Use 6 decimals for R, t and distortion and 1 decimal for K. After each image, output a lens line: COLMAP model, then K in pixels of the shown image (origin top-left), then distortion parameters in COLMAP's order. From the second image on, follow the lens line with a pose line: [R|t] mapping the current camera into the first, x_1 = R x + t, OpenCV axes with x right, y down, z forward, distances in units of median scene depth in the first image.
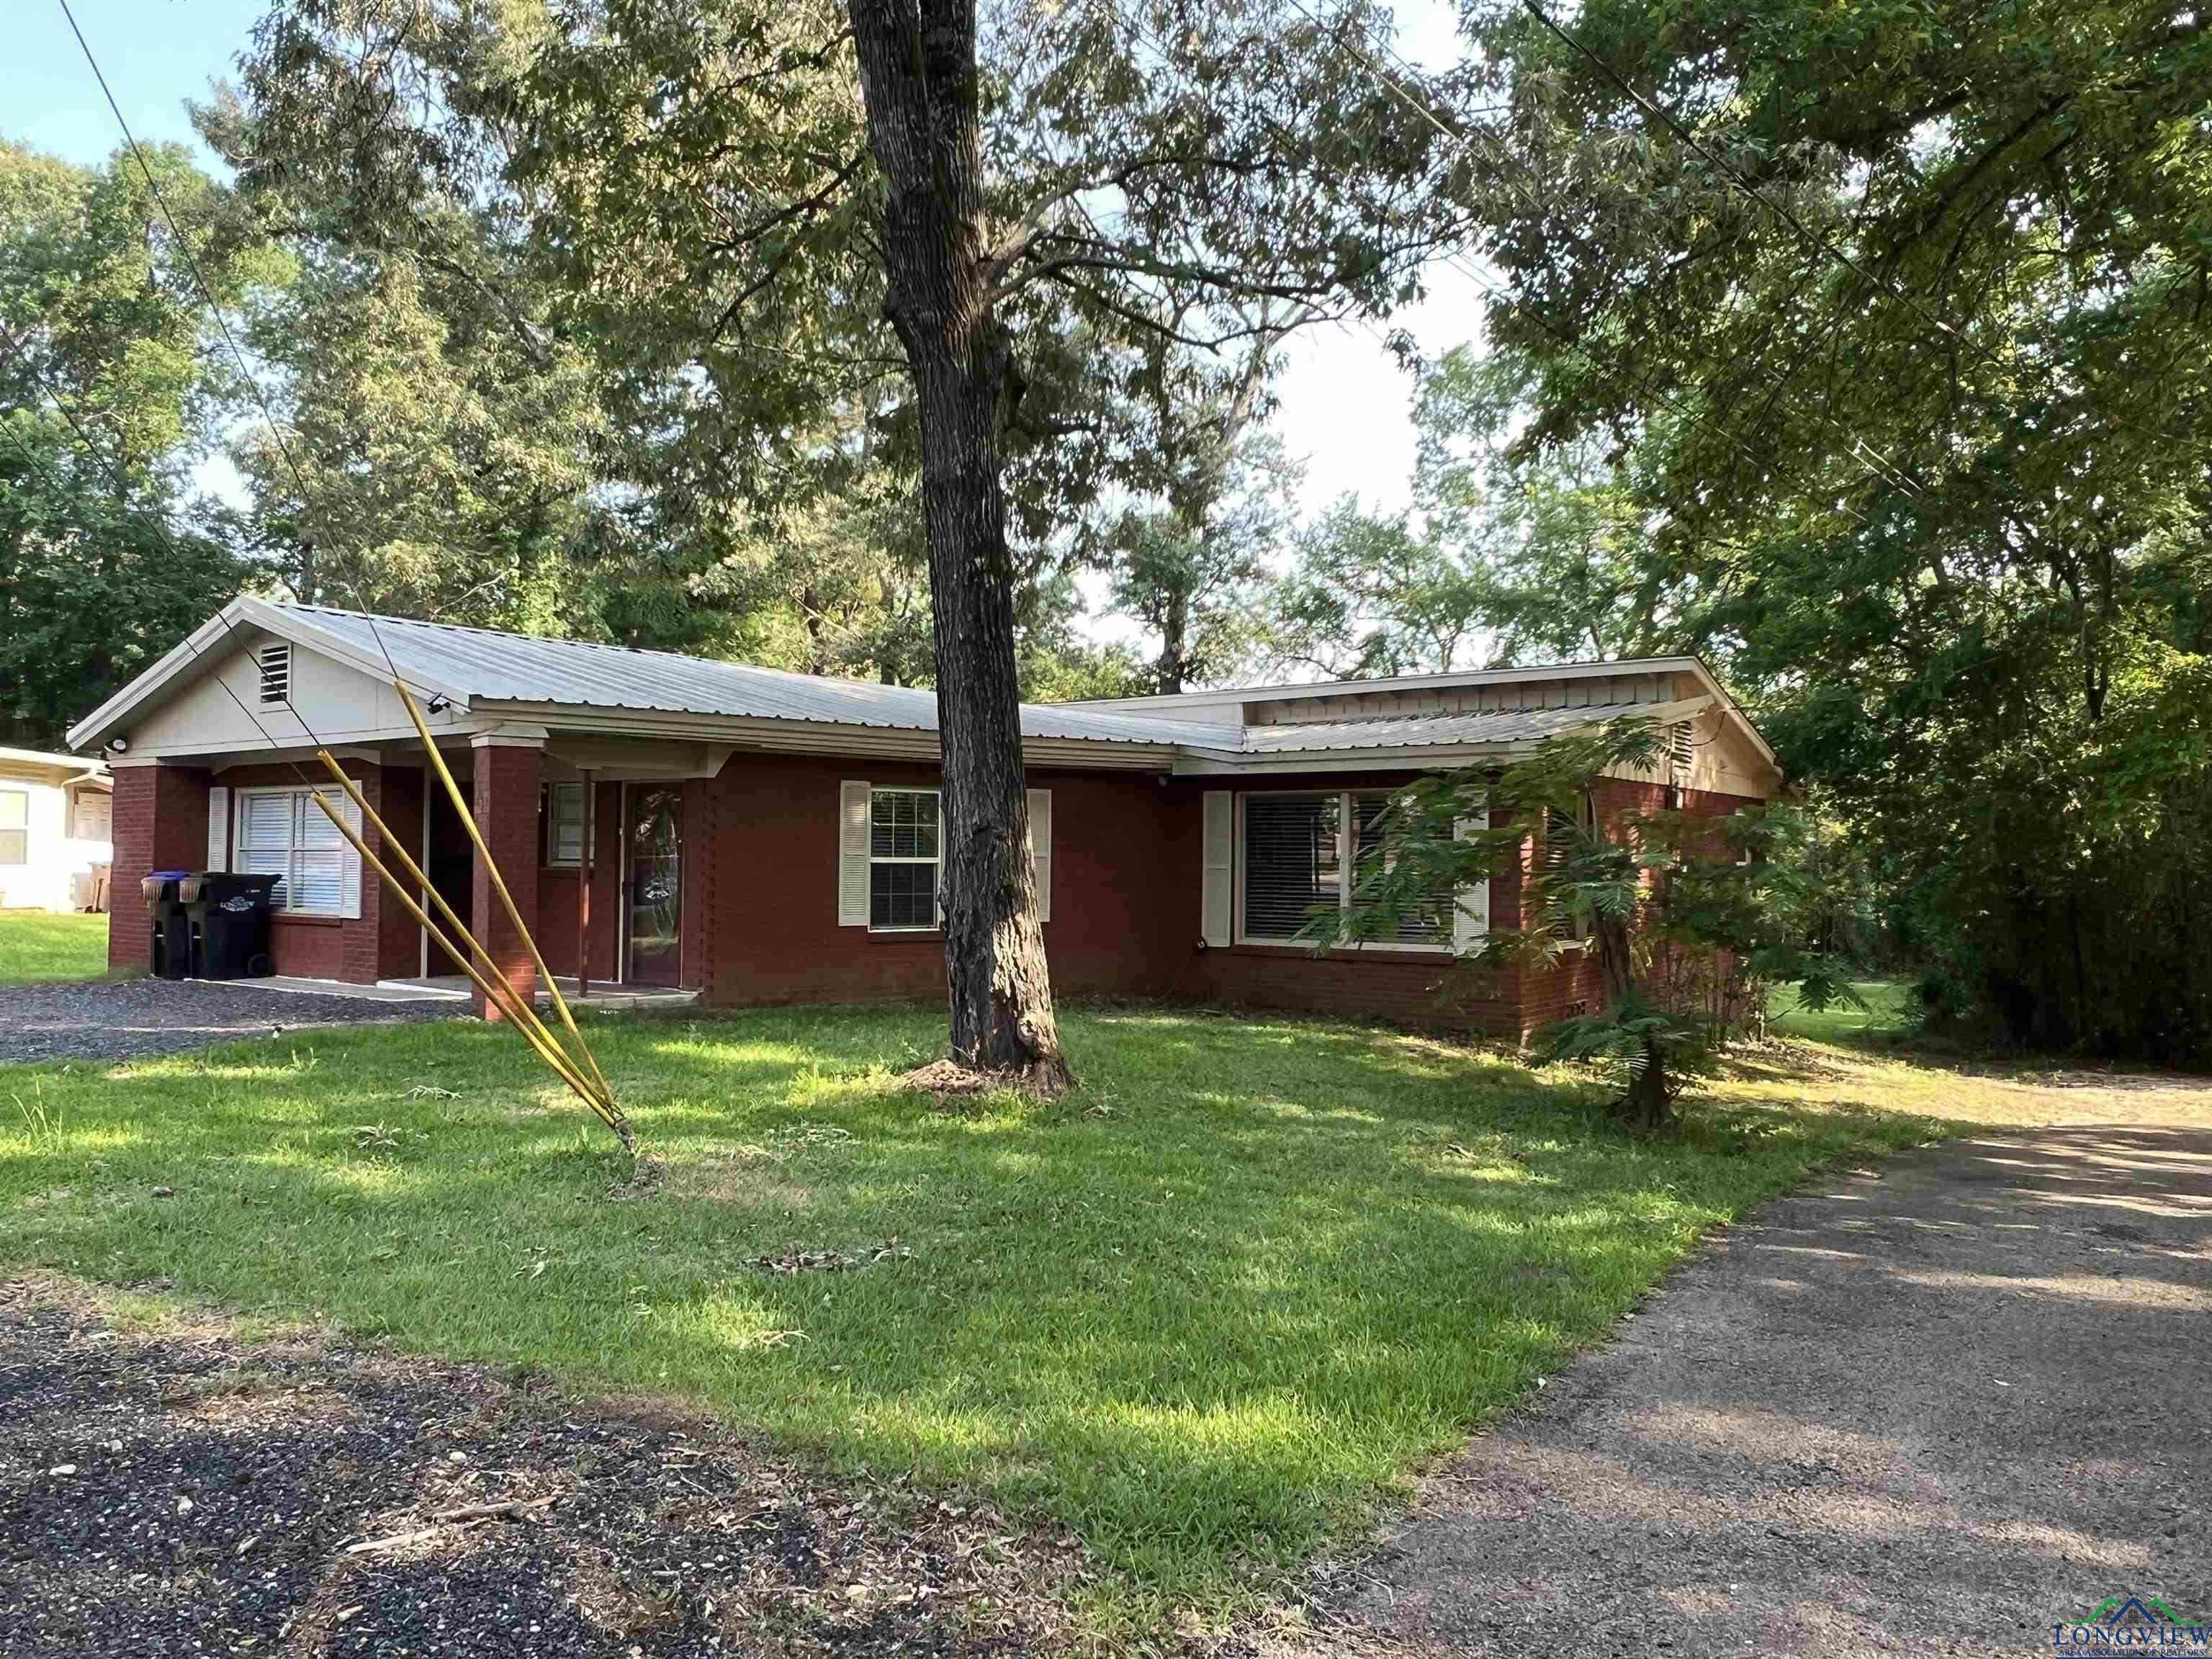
lens RADIAL K [[1558.6, 0, 1105.4], [0, 1558.6, 838.1], [0, 0, 1]] dist [0.002163, 0.000171]
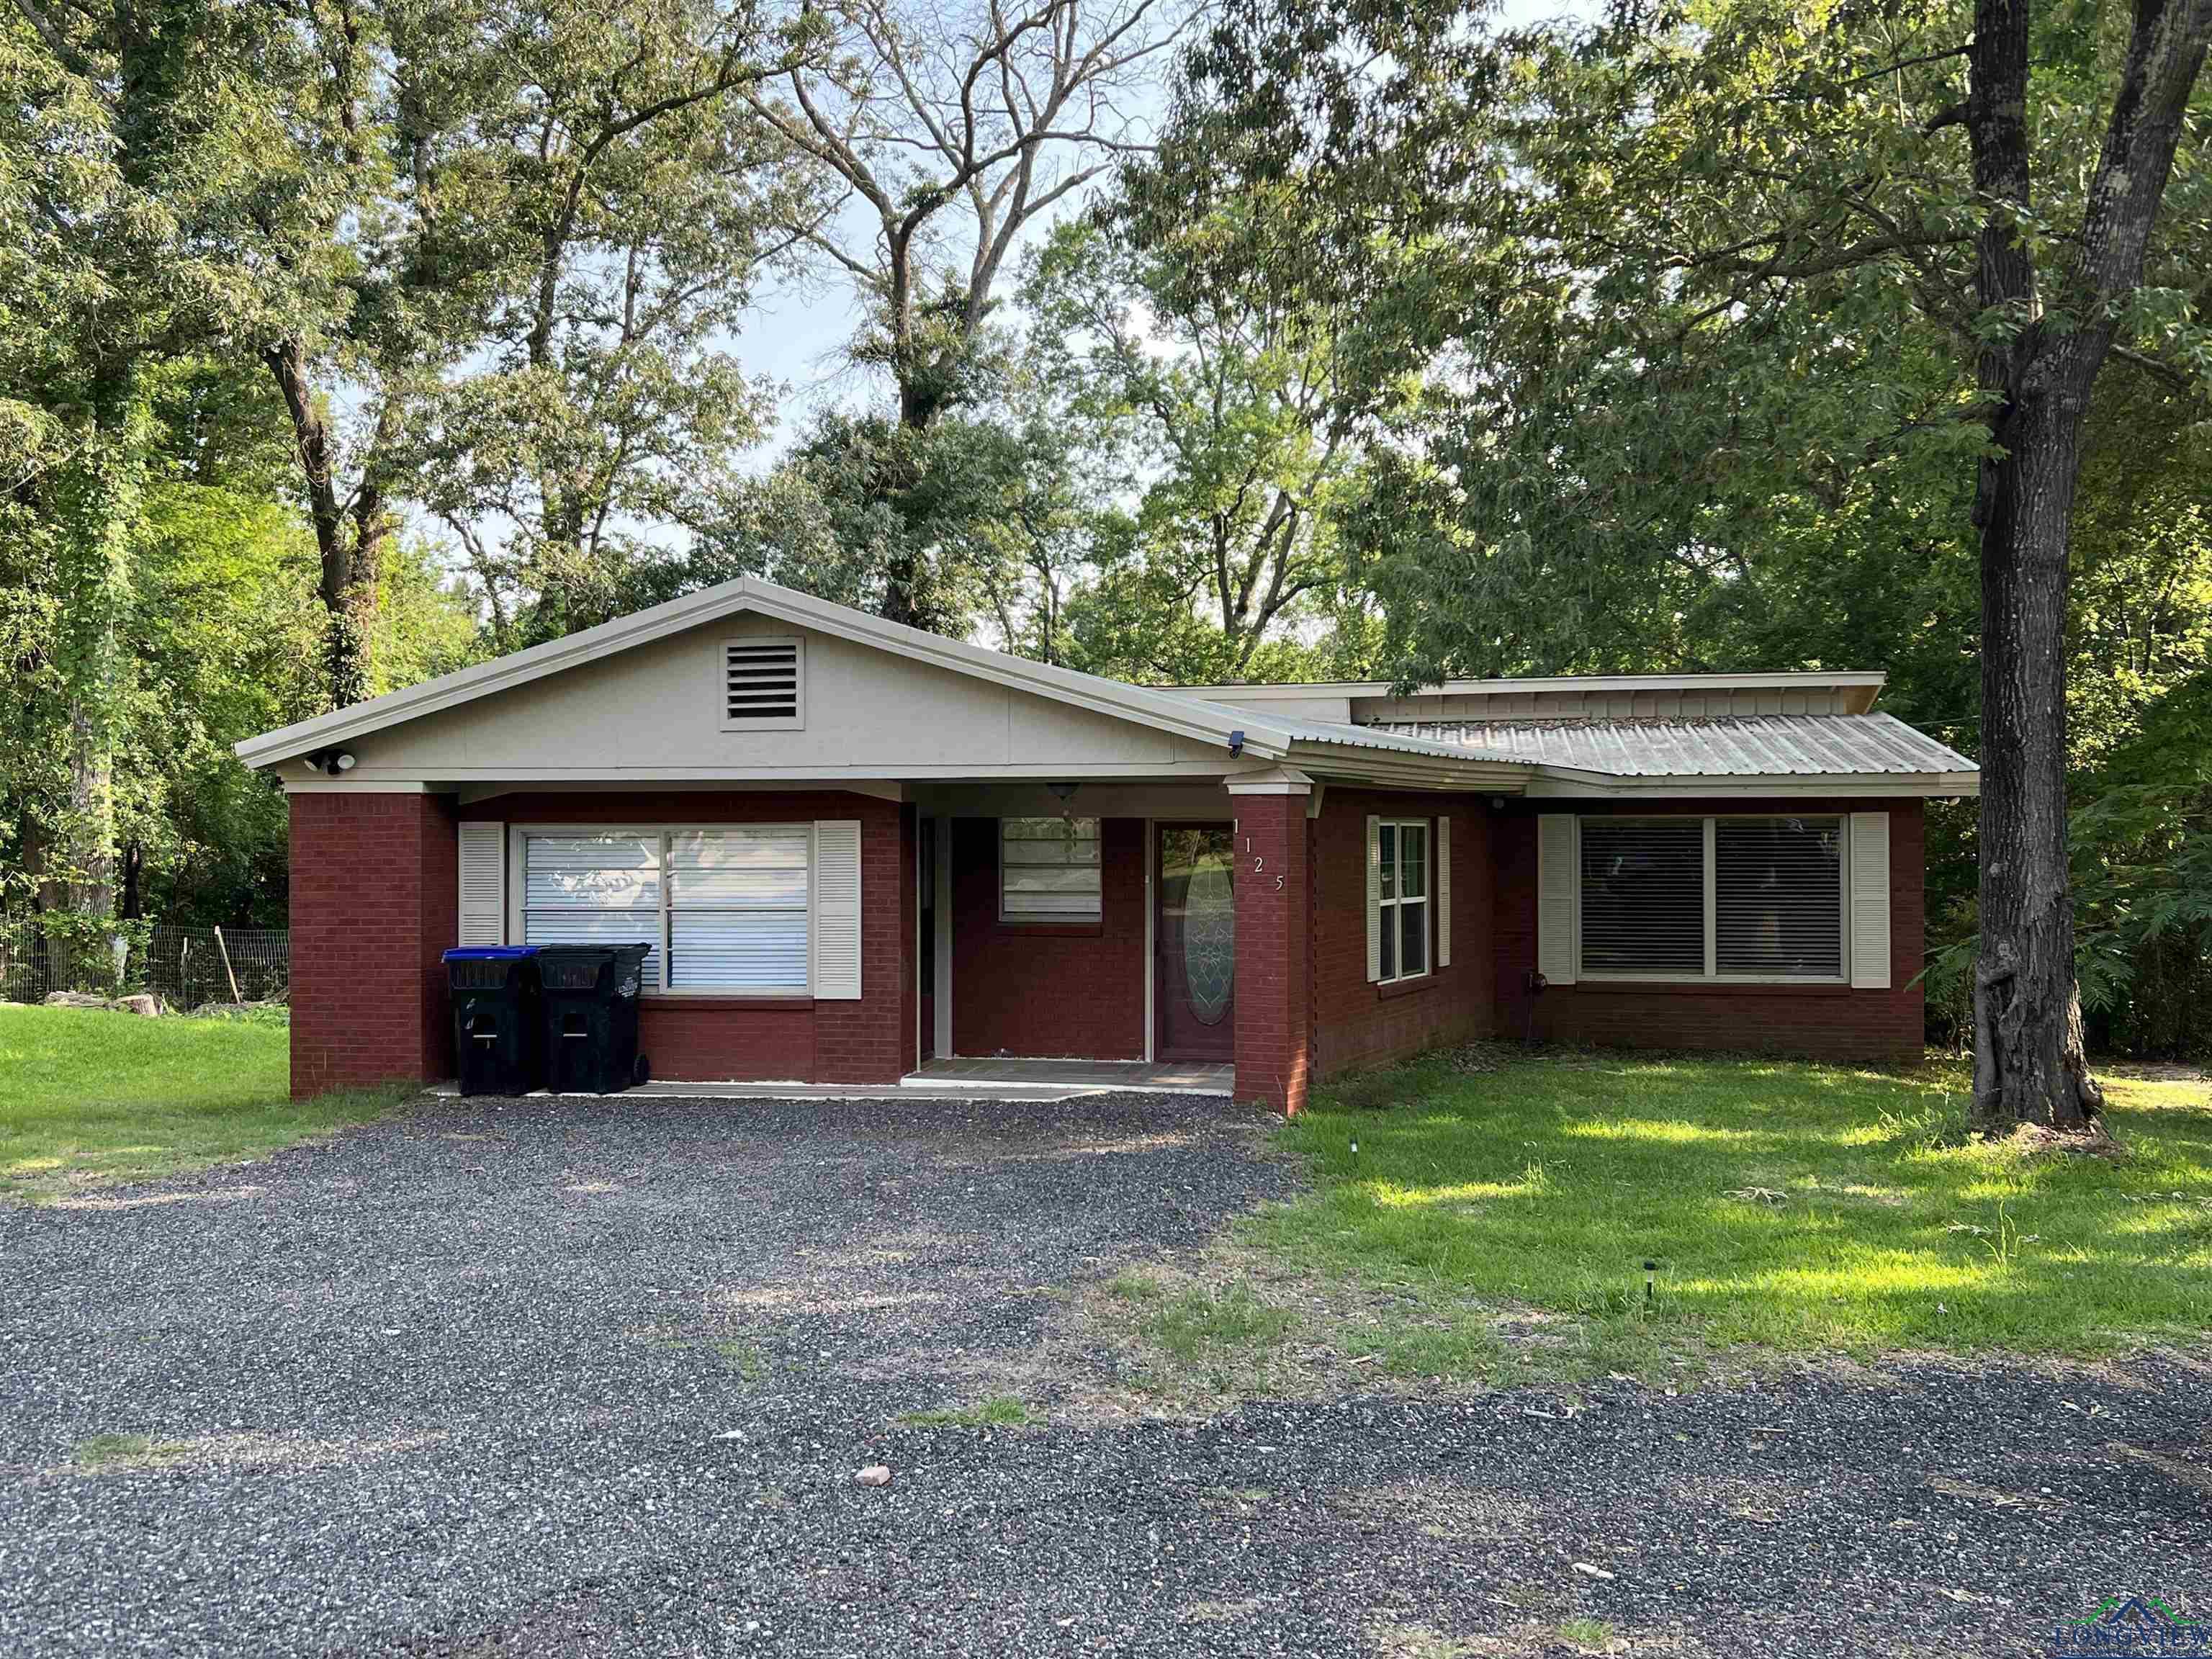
lens RADIAL K [[2117.7, 0, 1105.2], [0, 2117.7, 830.4], [0, 0, 1]] dist [0.120121, 0.000000]
pose [[0.887987, -0.009211, 0.459776, -0.822608], [0.001316, 0.999846, 0.017489, -0.047985], [-0.459866, -0.014925, 0.887863, 0.010332]]
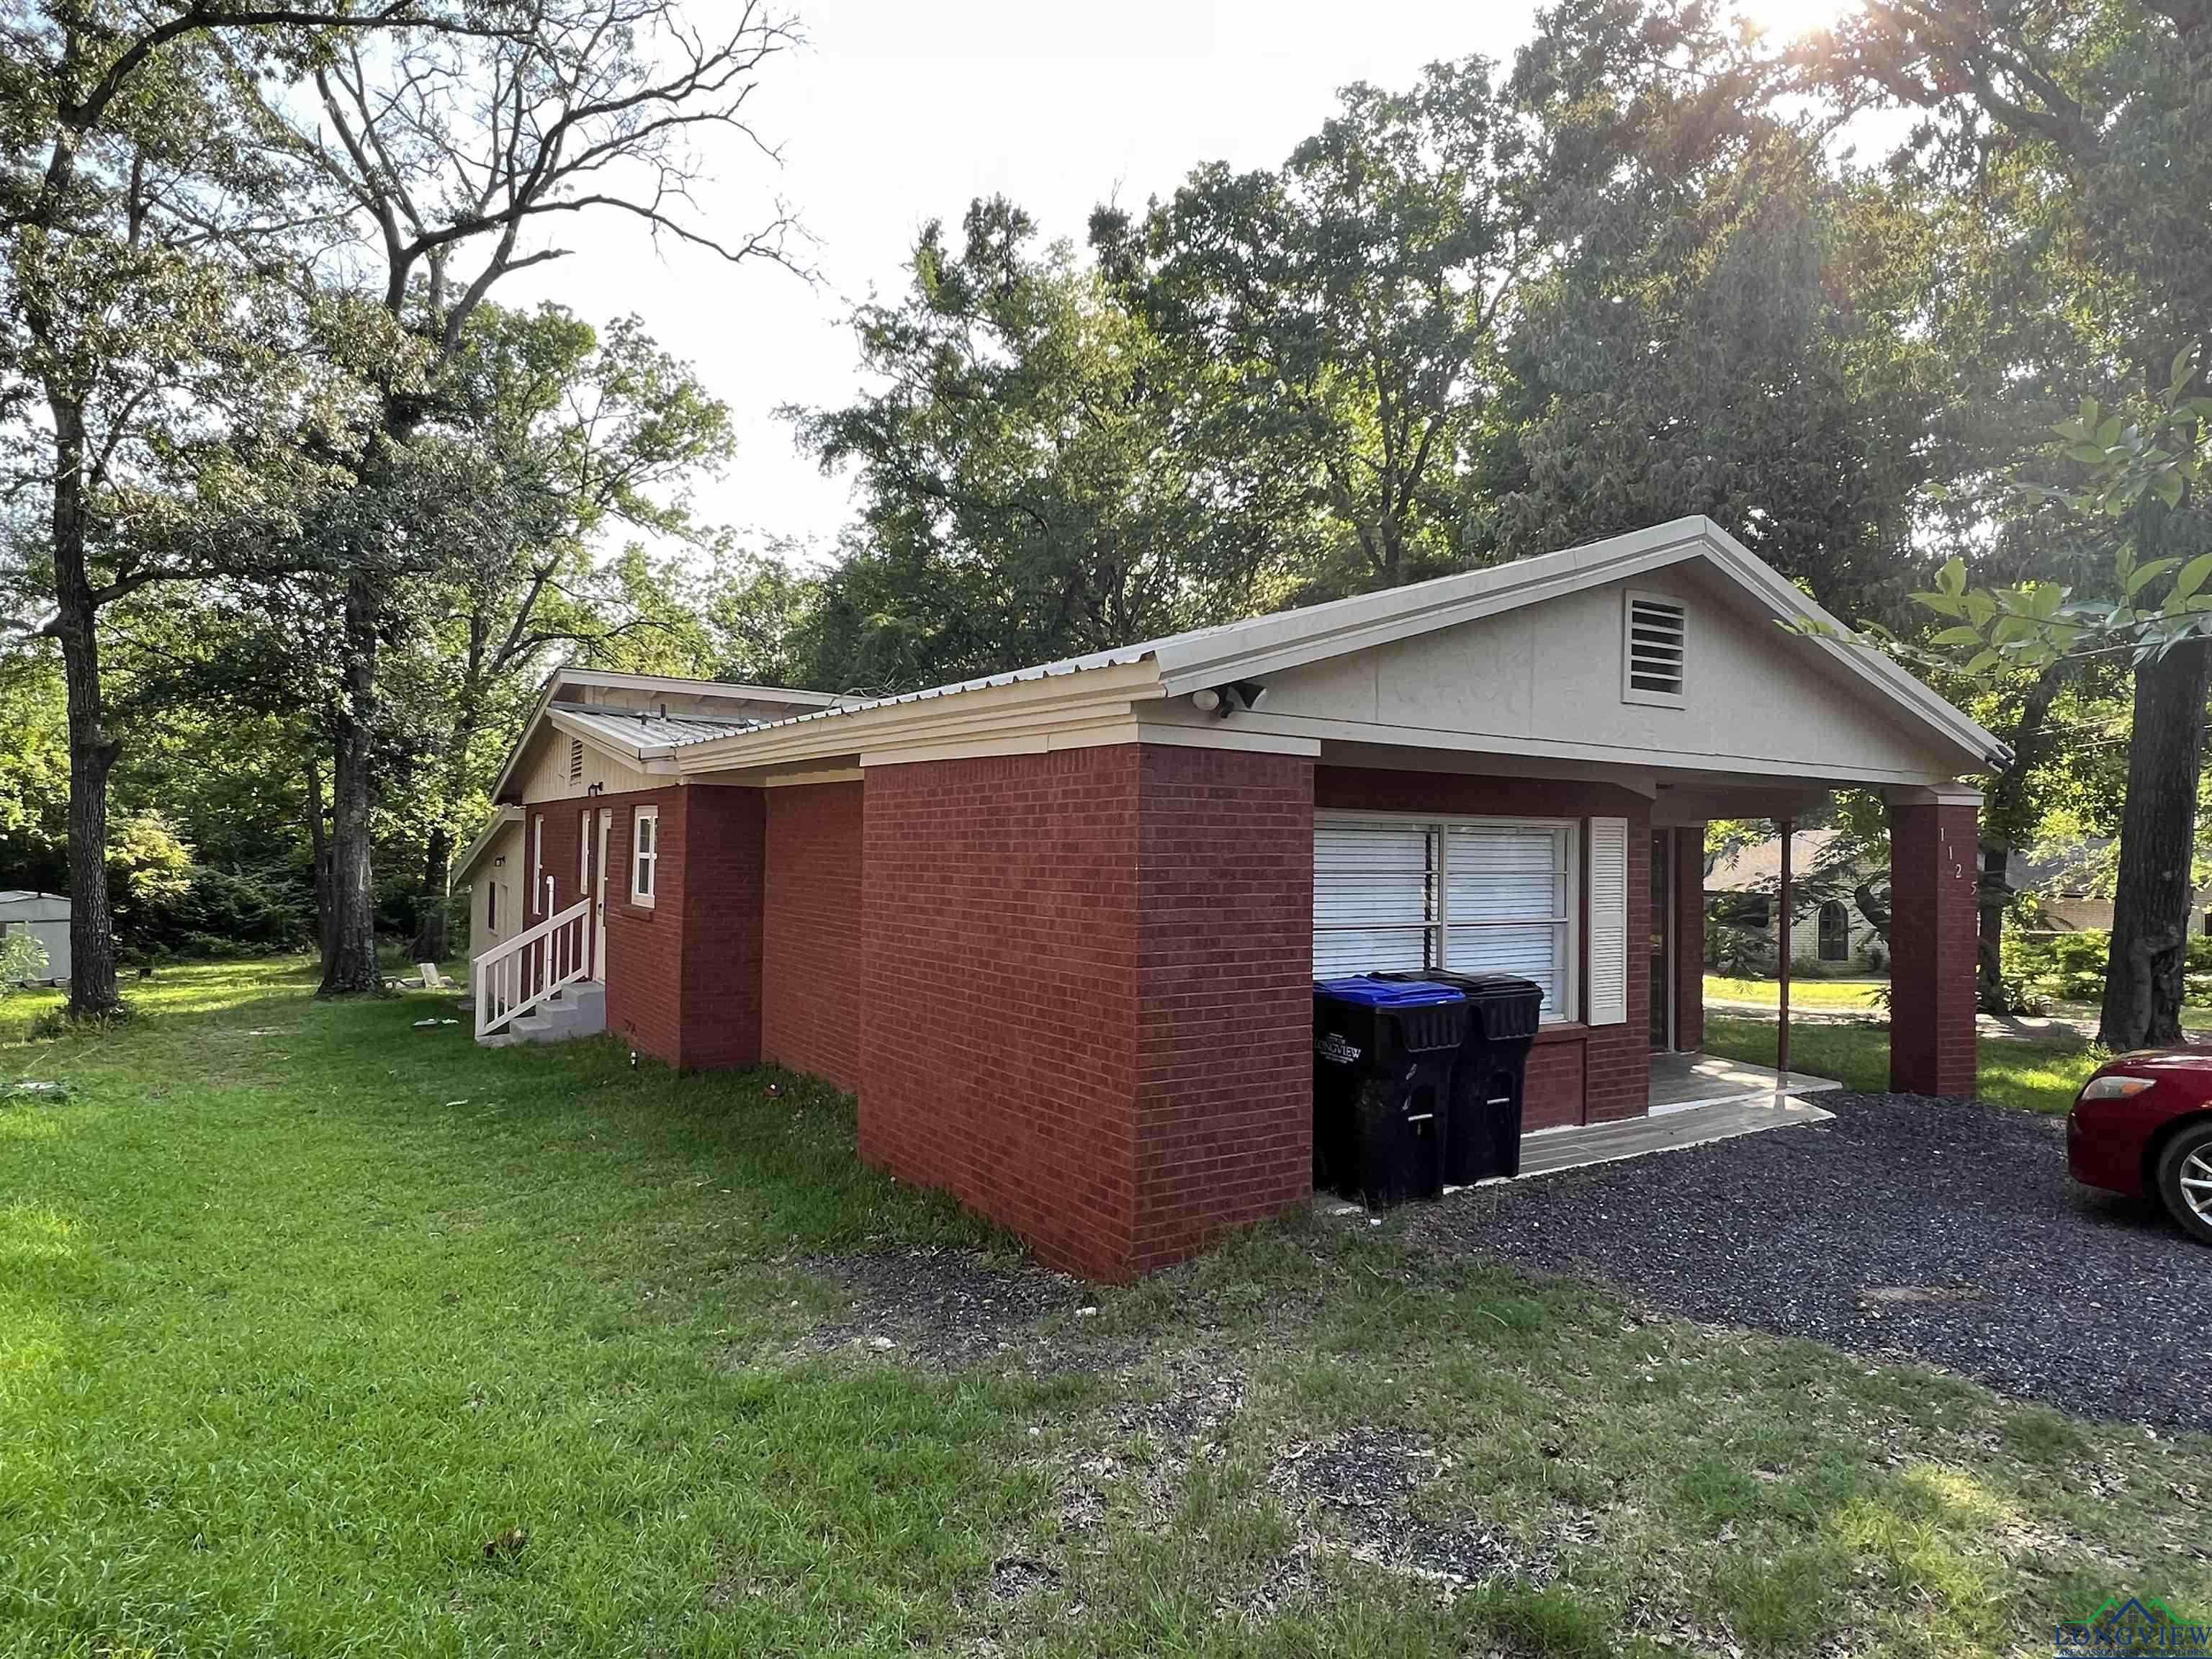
lens RADIAL K [[1292.7, 0, 1105.8], [0, 1292.7, 817.4], [0, 0, 1]] dist [0.002378, 0.000202]
pose [[0.326850, 0.021130, 0.944840, -1.048159], [-0.027586, 0.999537, -0.012811, -0.022336], [-0.944674, -0.021877, 0.327281, 1.000717]]
